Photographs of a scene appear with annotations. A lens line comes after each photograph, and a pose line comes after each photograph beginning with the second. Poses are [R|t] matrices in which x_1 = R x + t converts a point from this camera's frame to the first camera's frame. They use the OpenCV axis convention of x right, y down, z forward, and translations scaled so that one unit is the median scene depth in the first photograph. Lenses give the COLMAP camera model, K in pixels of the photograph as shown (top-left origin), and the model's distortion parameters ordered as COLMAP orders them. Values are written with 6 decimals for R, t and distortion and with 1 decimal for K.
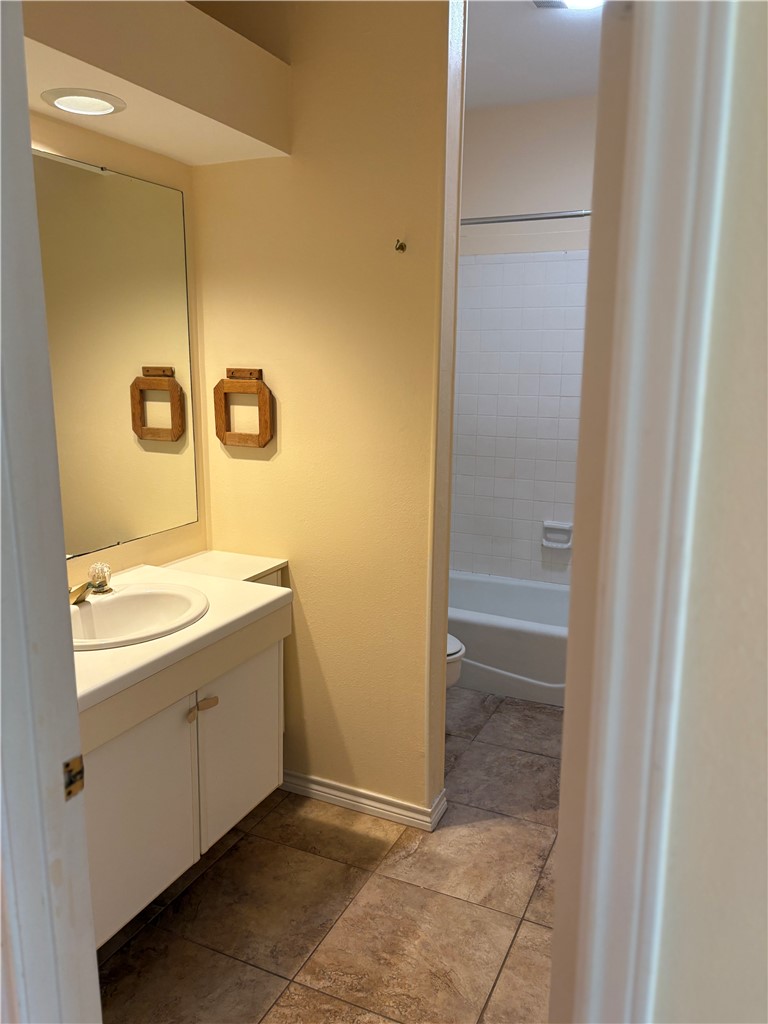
lens RADIAL K [[768.8, 0, 394.7], [0, 768.8, 509.7], [0, 0, 1]] dist [0.041530, -0.024366]
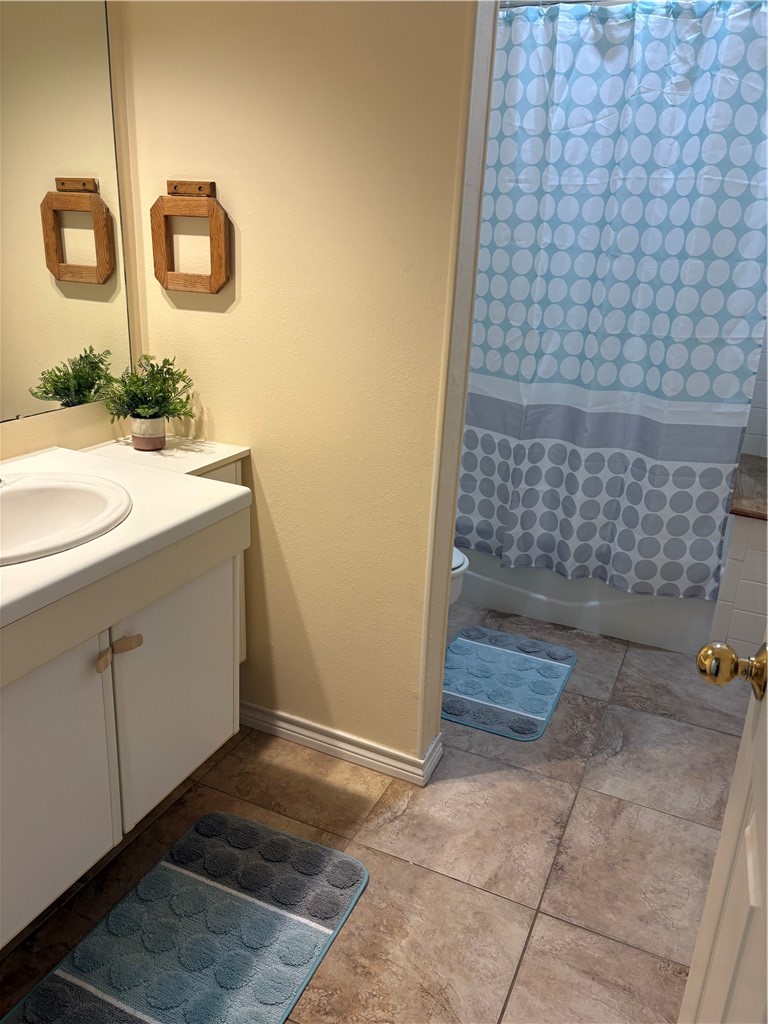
lens RADIAL K [[768.8, 0, 385.3], [0, 768.8, 519.3], [0, 0, 1]] dist [0.041530, -0.024366]
pose [[0.999455, 0.031777, 0.008989, -0.009020], [-0.032792, 0.987189, 0.156150, 0.011868], [-0.003912, -0.156360, 0.987692, 0.239111]]
